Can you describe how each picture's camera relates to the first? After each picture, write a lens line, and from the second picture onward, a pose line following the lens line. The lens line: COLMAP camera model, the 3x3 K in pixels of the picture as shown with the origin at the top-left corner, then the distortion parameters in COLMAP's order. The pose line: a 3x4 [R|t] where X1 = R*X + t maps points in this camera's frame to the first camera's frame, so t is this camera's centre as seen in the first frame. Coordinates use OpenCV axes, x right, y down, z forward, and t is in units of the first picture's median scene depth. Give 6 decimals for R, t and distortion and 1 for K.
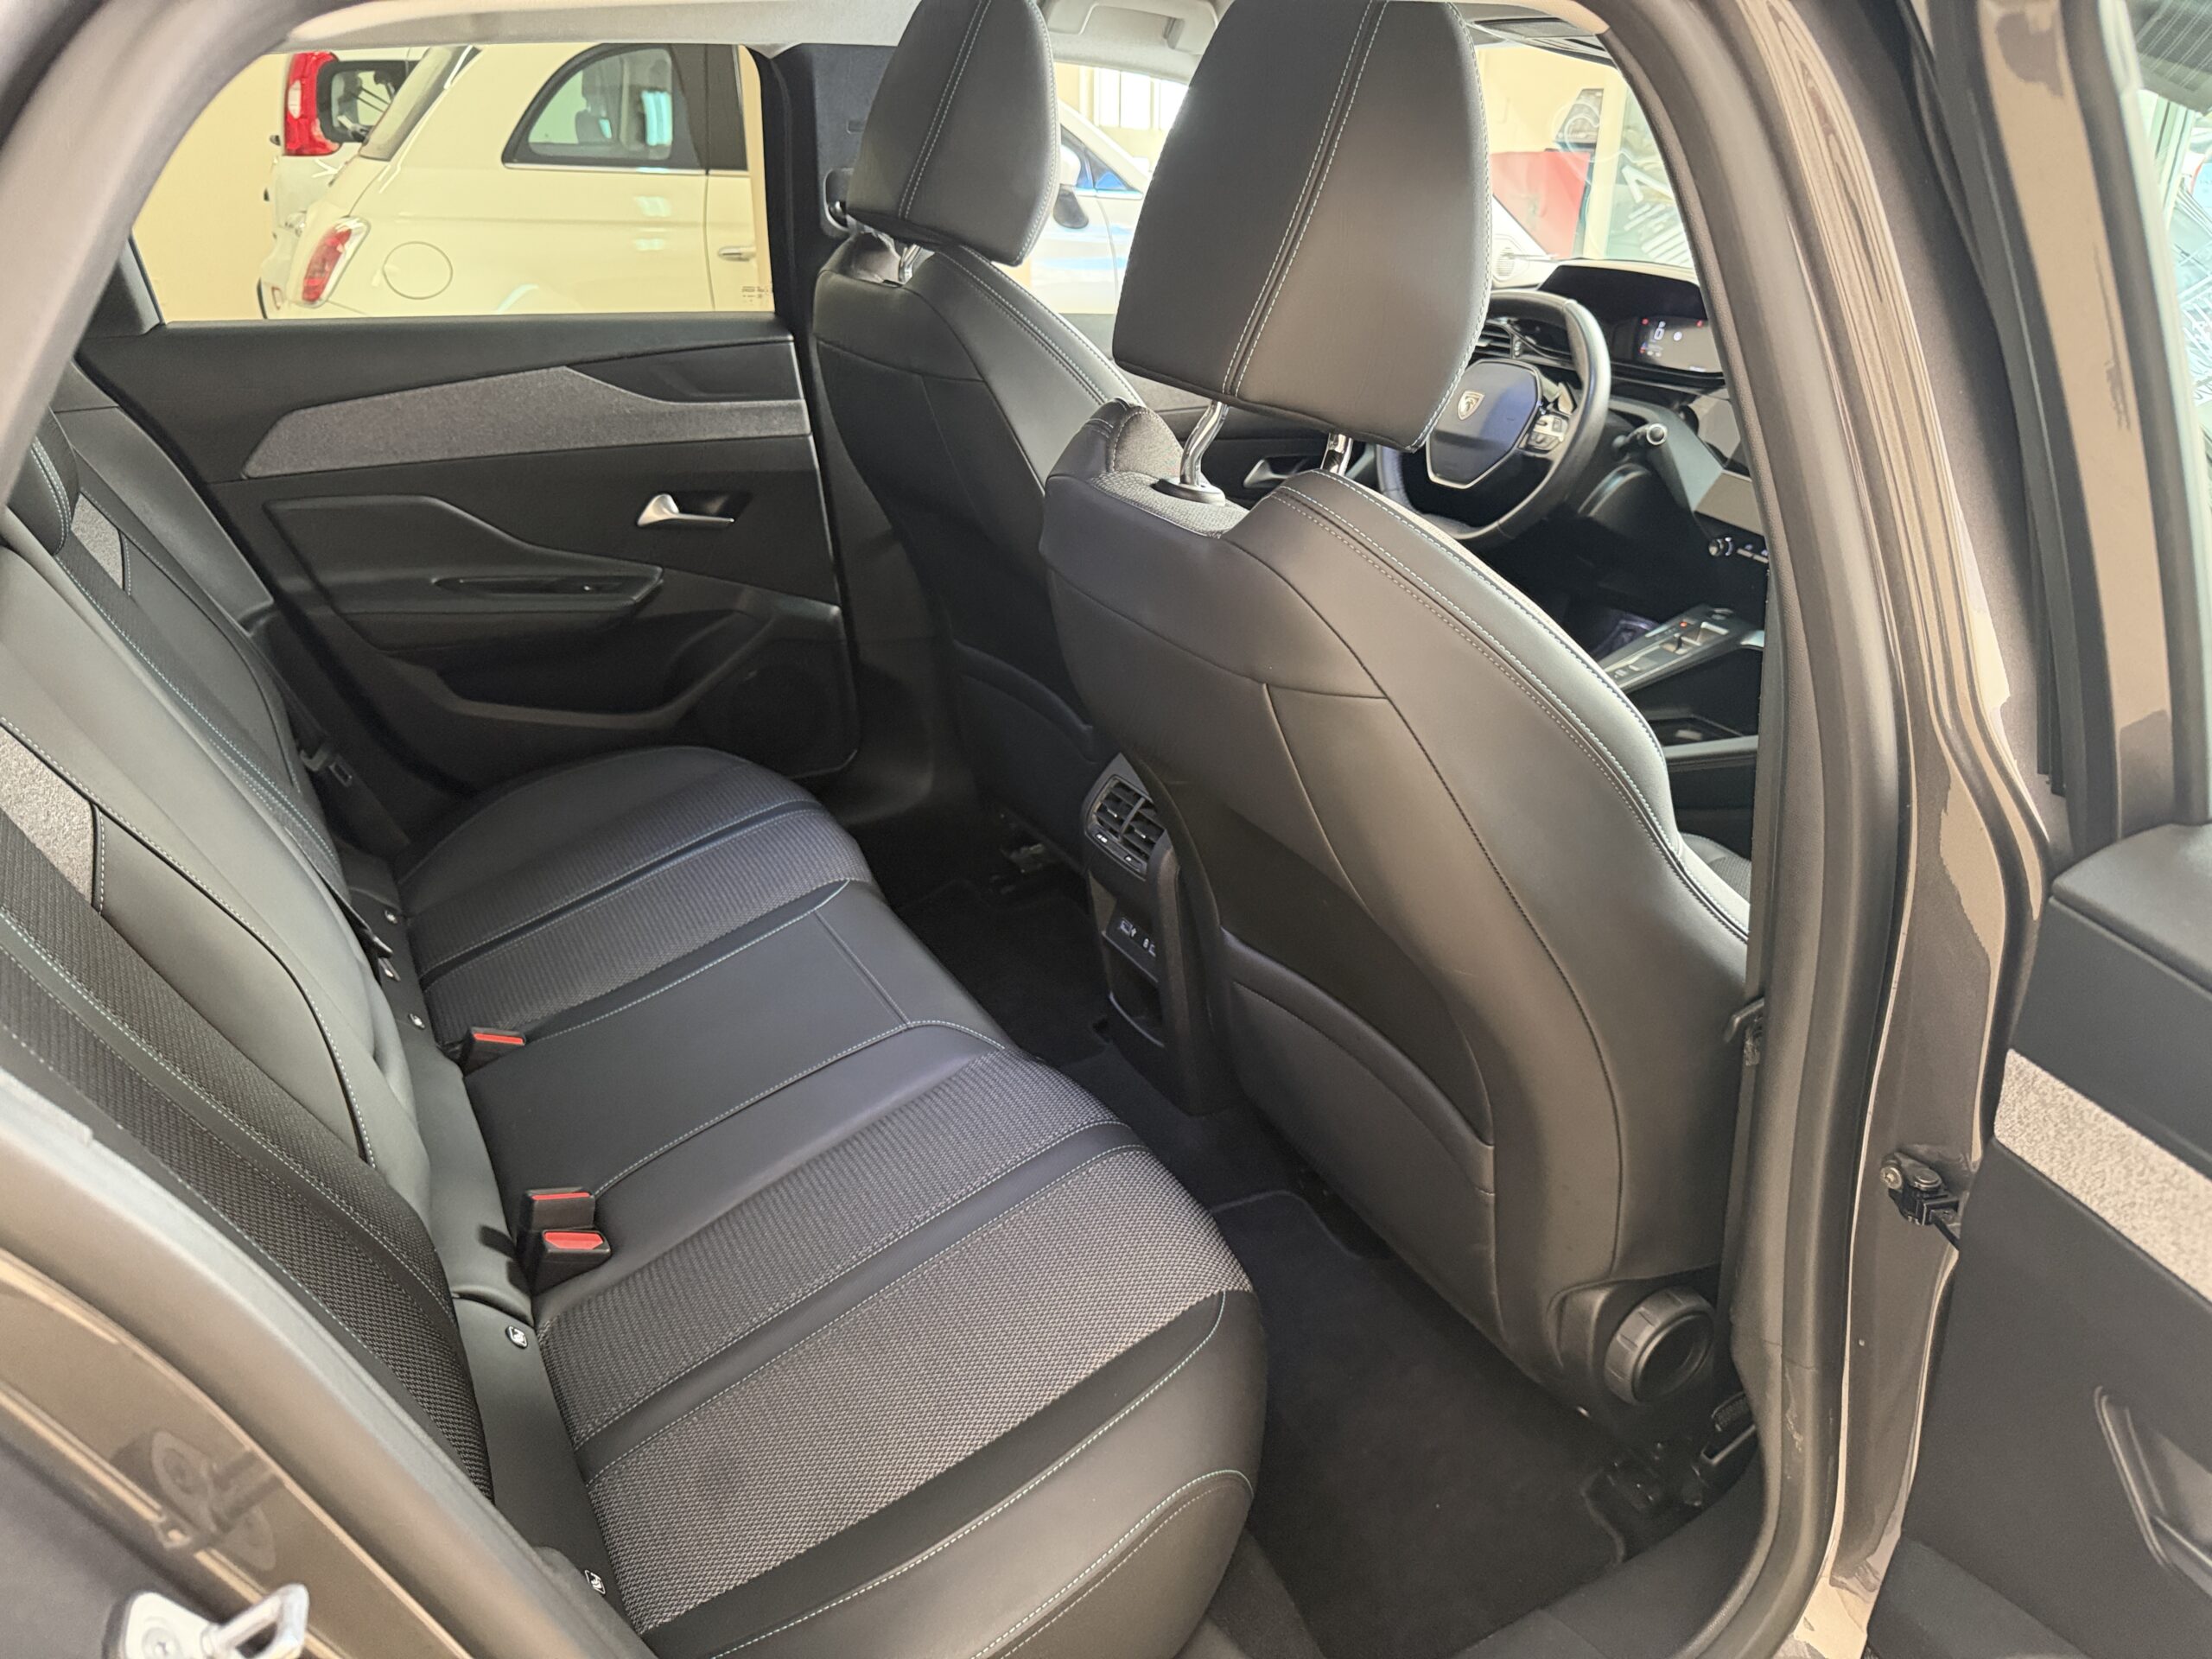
lens RADIAL K [[1611.6, 0, 1106.0], [0, 1611.6, 829.5], [0, 0, 1]] dist [0.006065, -0.031841]
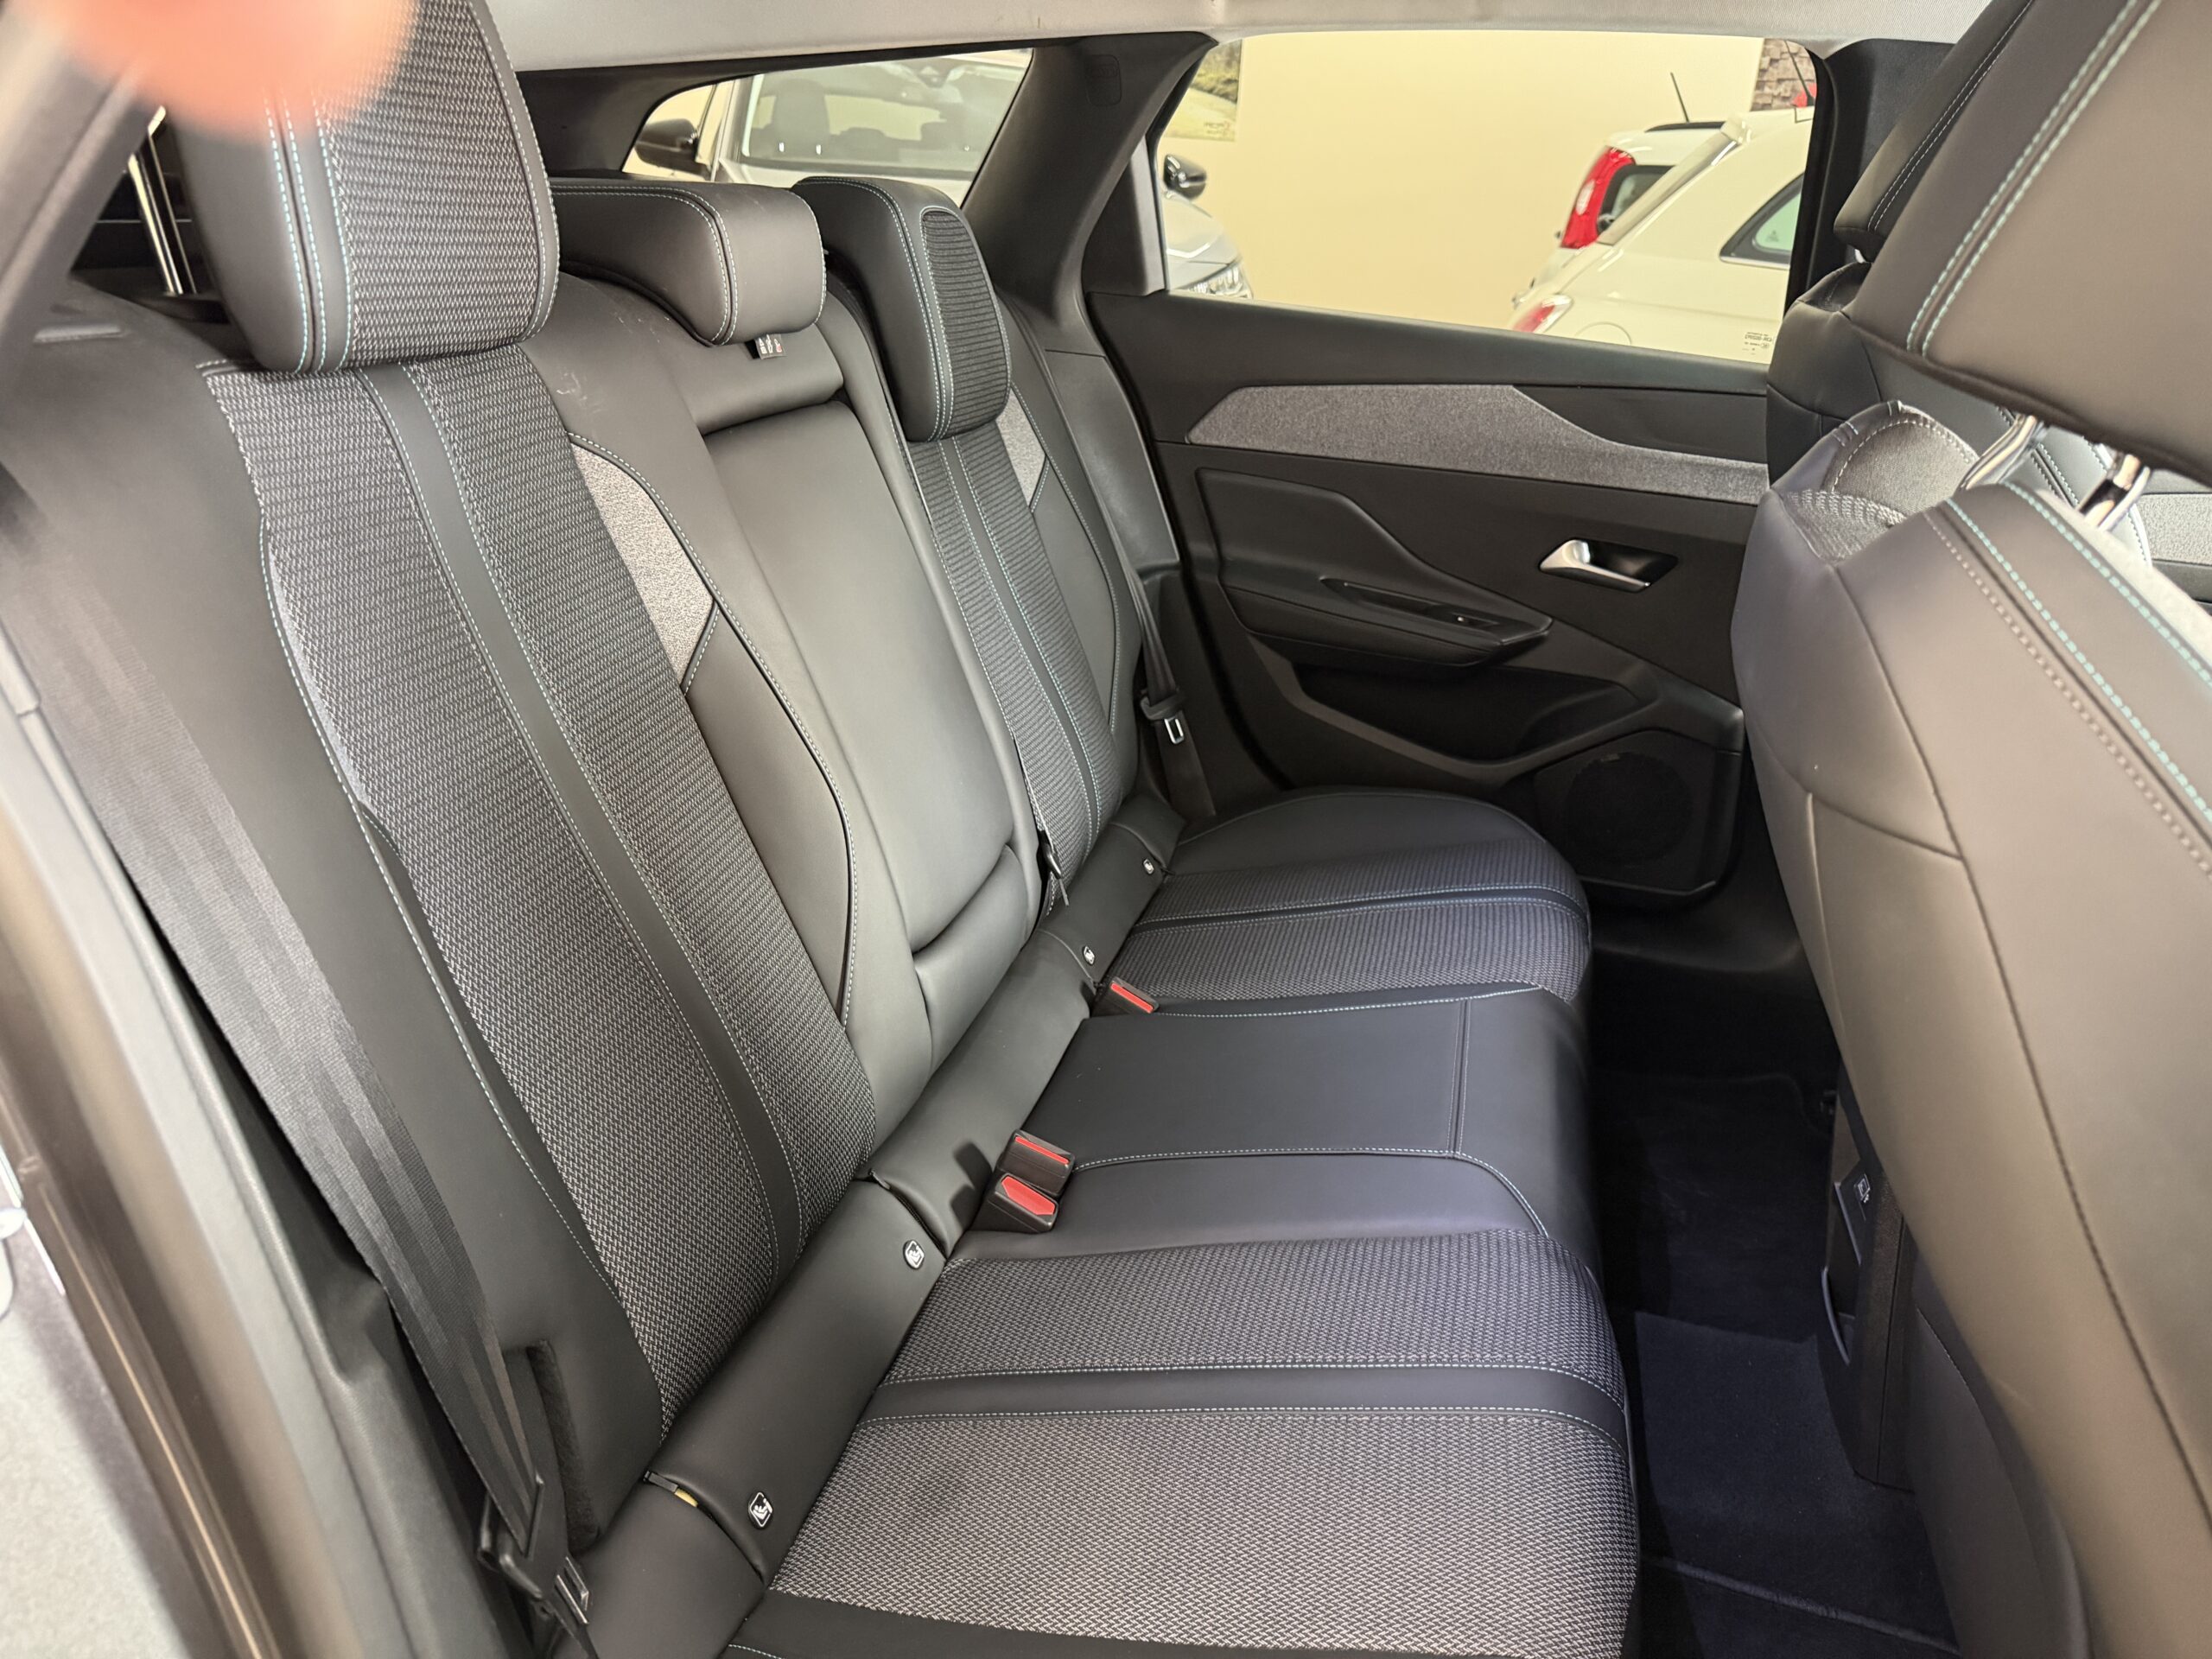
lens RADIAL K [[1557.4, 0, 1106.0], [0, 1557.4, 829.5], [0, 0, 1]] dist [0.162418, -0.406382]
pose [[0.709342, 0.293661, -0.640778, 0.167318], [-0.343945, 0.937711, 0.048993, -0.007744], [0.615252, 0.185640, 0.766161, 0.197723]]
